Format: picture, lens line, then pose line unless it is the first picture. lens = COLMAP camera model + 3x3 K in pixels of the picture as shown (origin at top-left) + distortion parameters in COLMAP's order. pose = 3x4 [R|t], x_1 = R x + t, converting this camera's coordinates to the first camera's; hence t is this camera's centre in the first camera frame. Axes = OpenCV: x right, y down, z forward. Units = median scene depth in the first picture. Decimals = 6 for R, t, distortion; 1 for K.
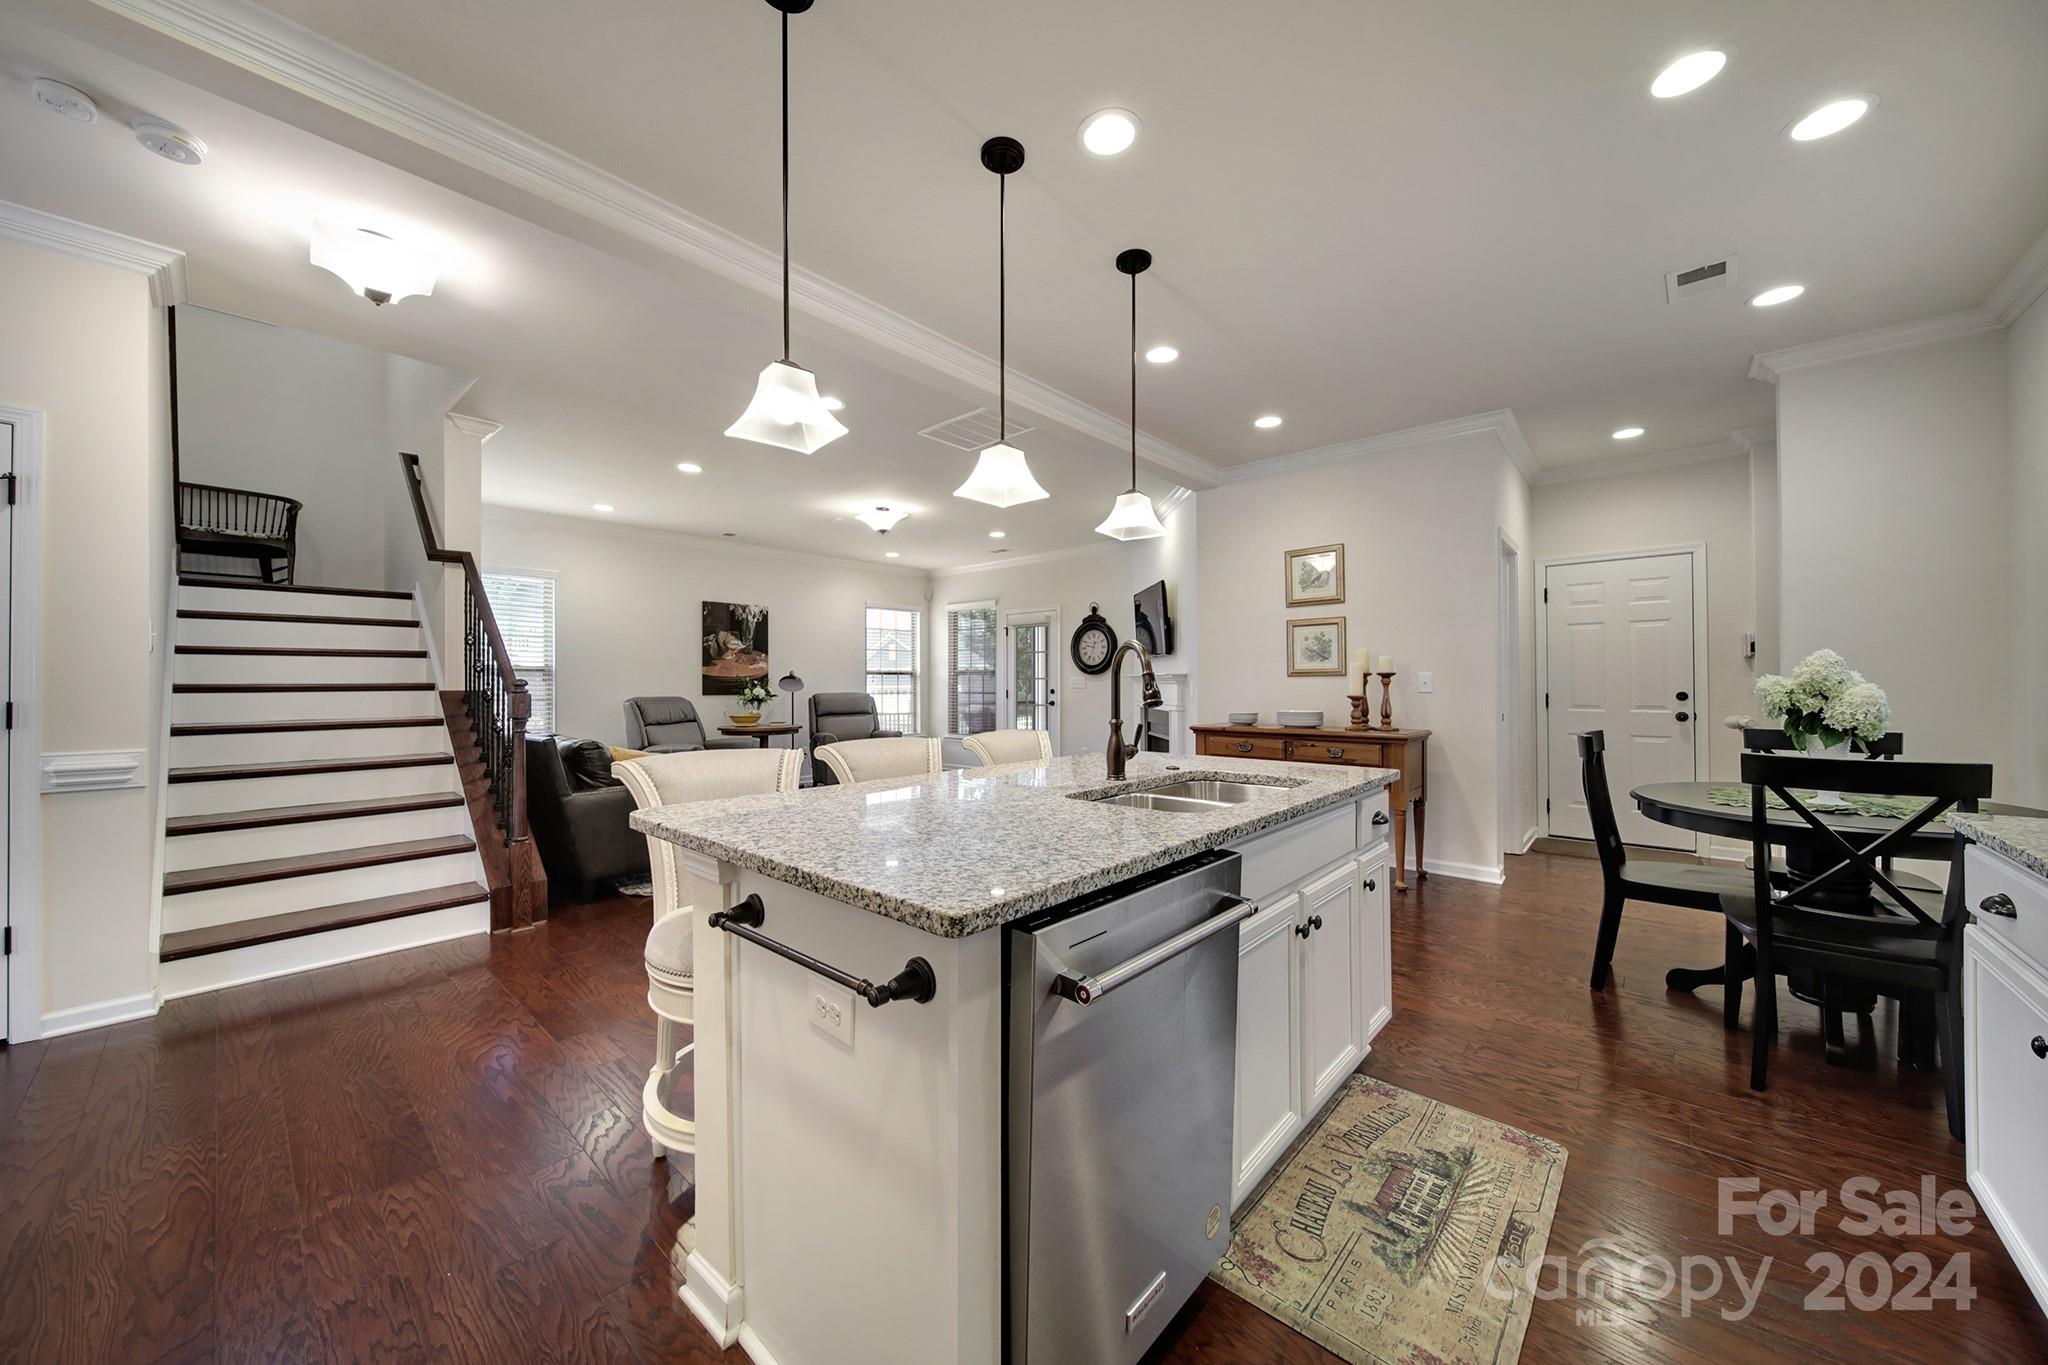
lens RADIAL K [[731.8, 0, 1021.8], [0, 731.8, 681.5], [0, 0, 1]] dist [0.000180, -0.000024]
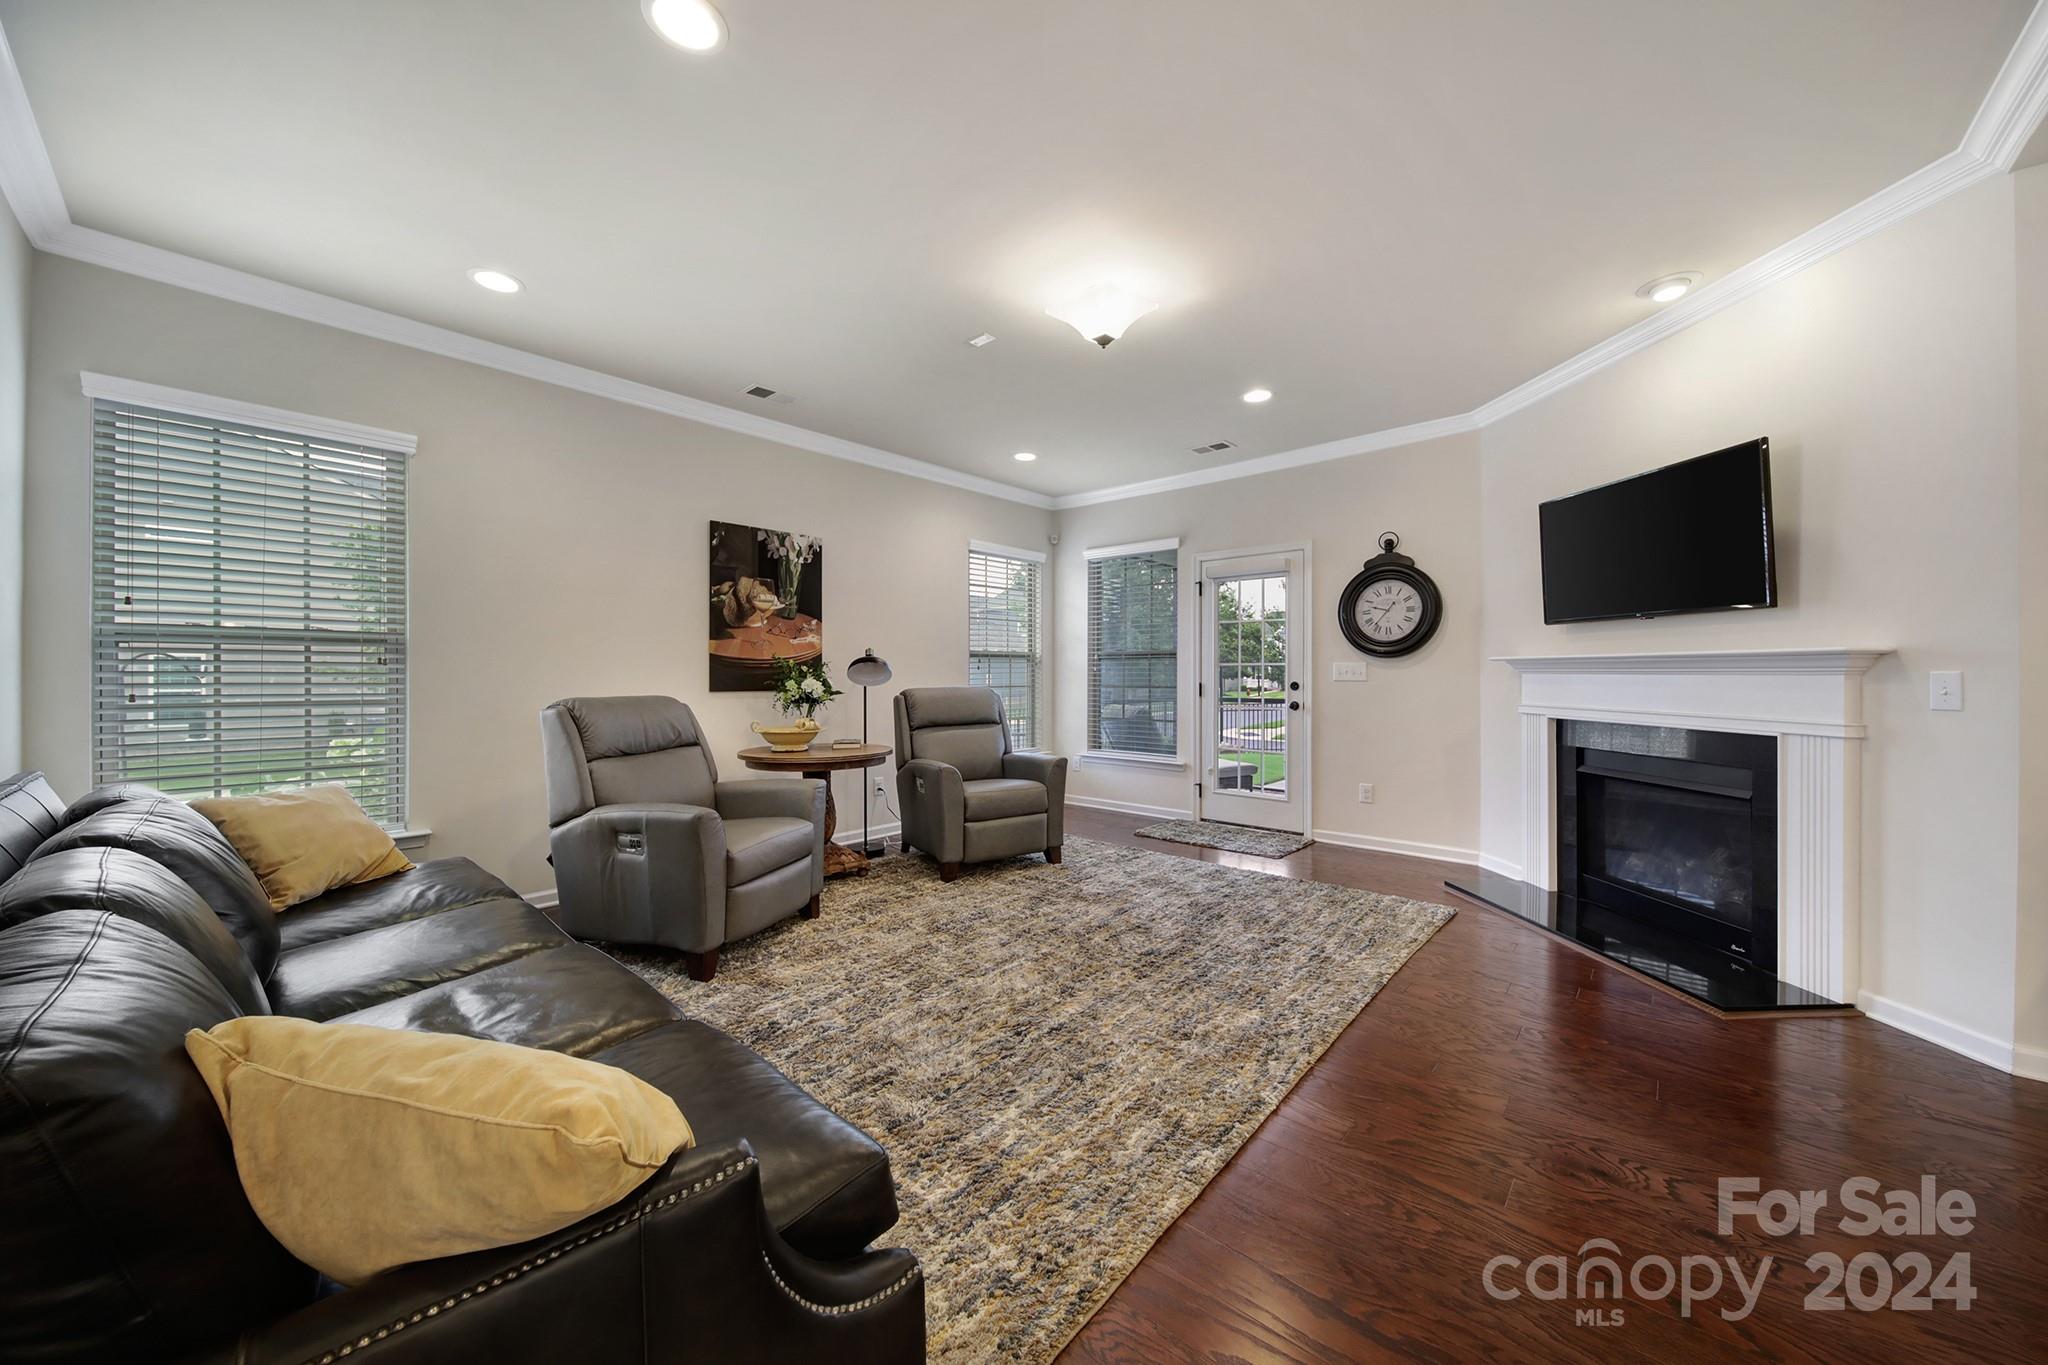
lens RADIAL K [[731.8, 0, 1020.4], [0, 731.8, 670.6], [0, 0, 1]] dist [0.000180, -0.000024]
pose [[0.999975, 0.003811, -0.005876, -0.191841], [-0.003819, 0.999992, -0.001335, 0.002637], [0.005870, 0.001357, 0.999982, 0.434697]]
